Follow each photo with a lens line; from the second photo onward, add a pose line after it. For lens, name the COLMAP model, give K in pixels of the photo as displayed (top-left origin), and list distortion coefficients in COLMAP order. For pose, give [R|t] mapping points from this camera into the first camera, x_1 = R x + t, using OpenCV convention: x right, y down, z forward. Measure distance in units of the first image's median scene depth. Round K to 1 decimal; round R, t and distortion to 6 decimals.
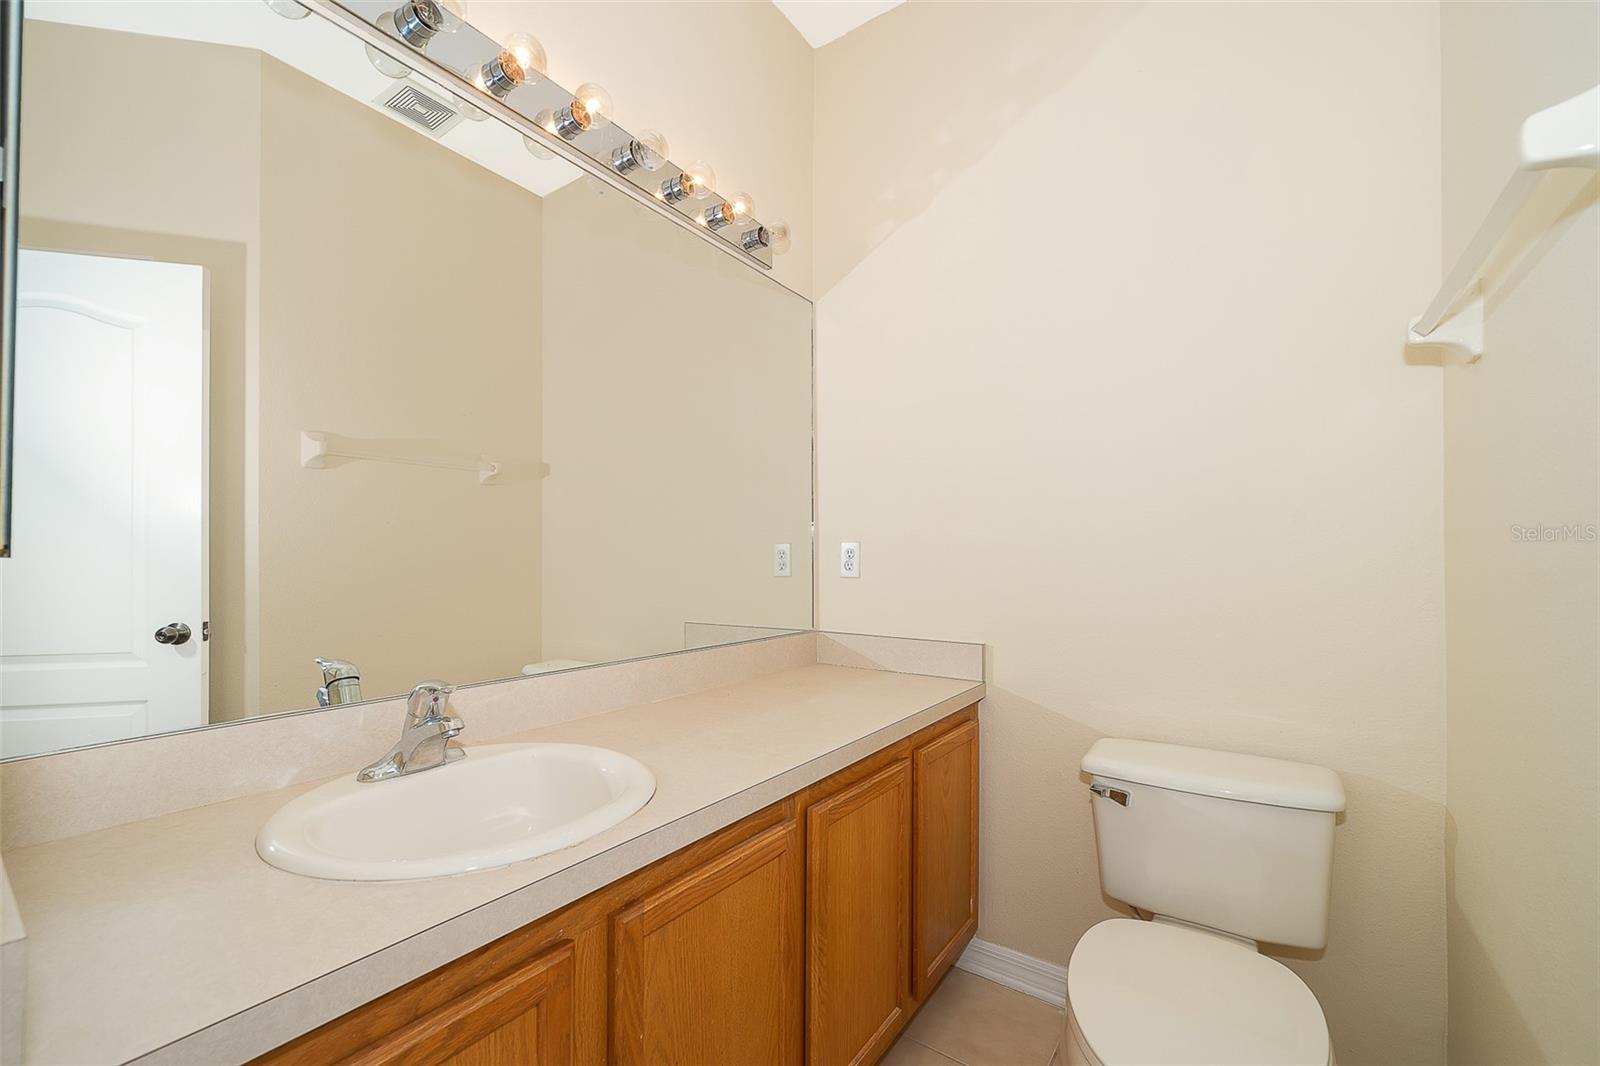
lens RADIAL K [[666.0, 0, 804.8], [0, 666.0, 556.2], [0, 0, 1]] dist [0.010821, -0.001924]
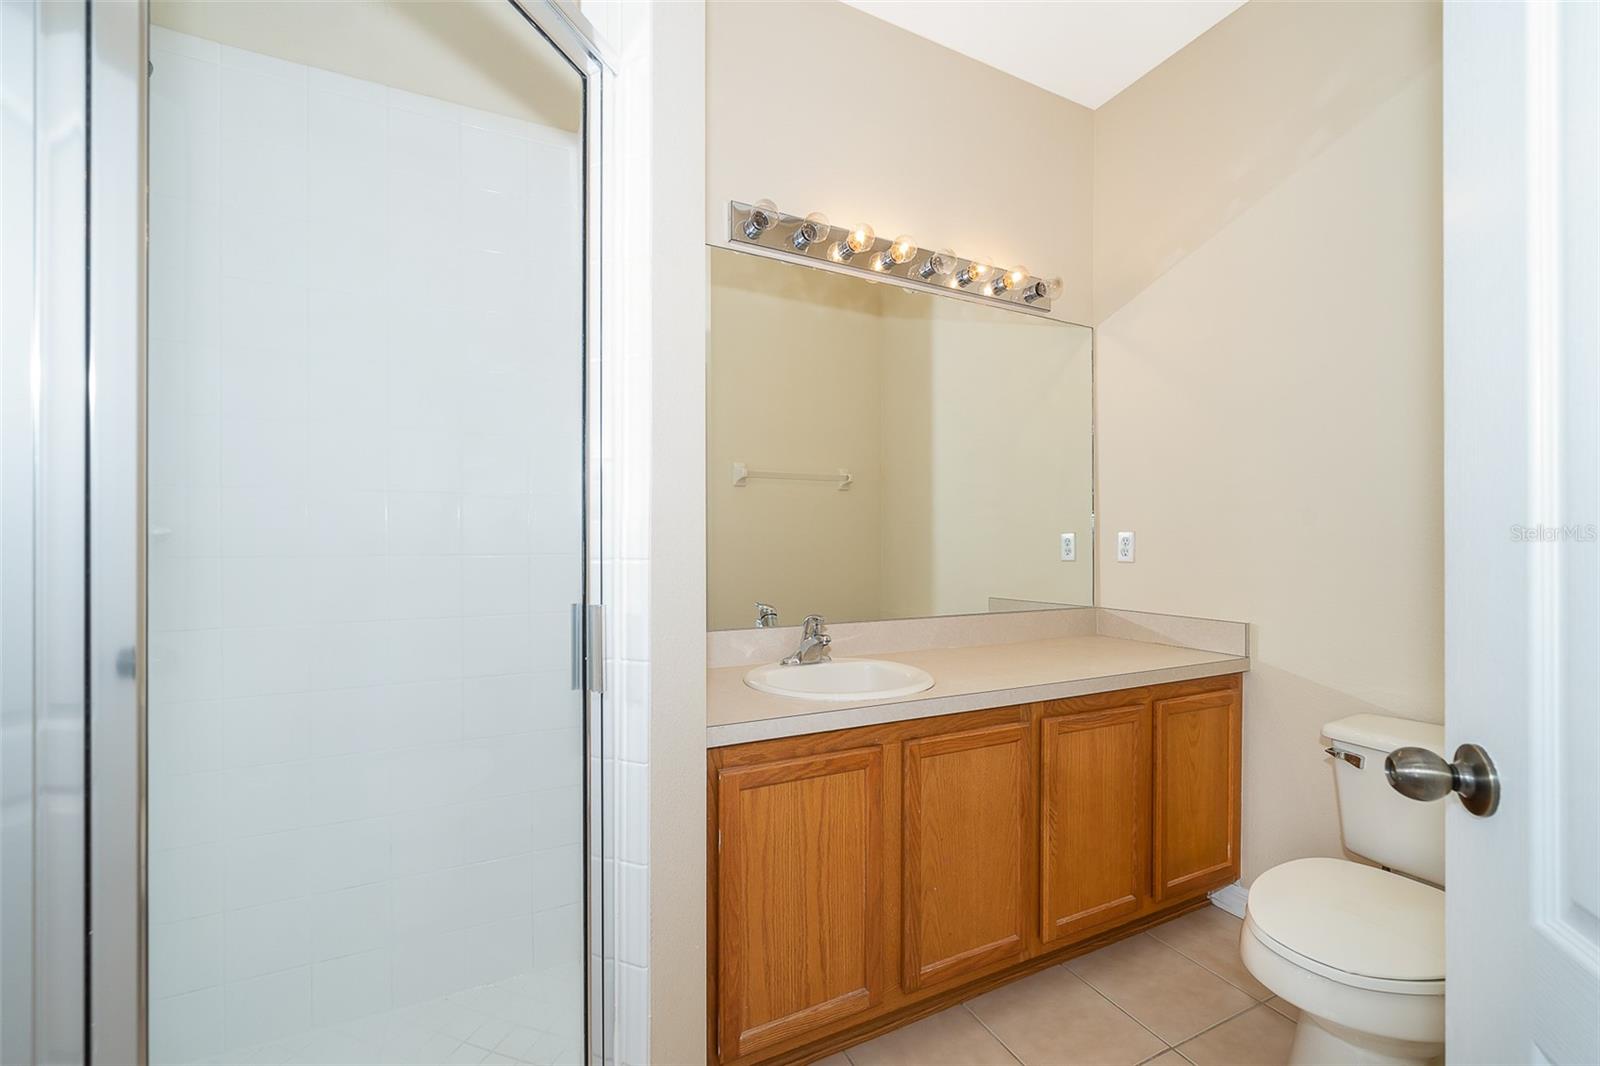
lens RADIAL K [[666.0, 0, 802.6], [0, 666.0, 532.3], [0, 0, 1]] dist [0.010821, -0.001924]
pose [[0.873385, -0.009512, -0.486937, 0.247015], [0.003181, 0.999899, -0.013827, -0.009317], [0.487020, 0.010527, 0.873328, -0.498854]]
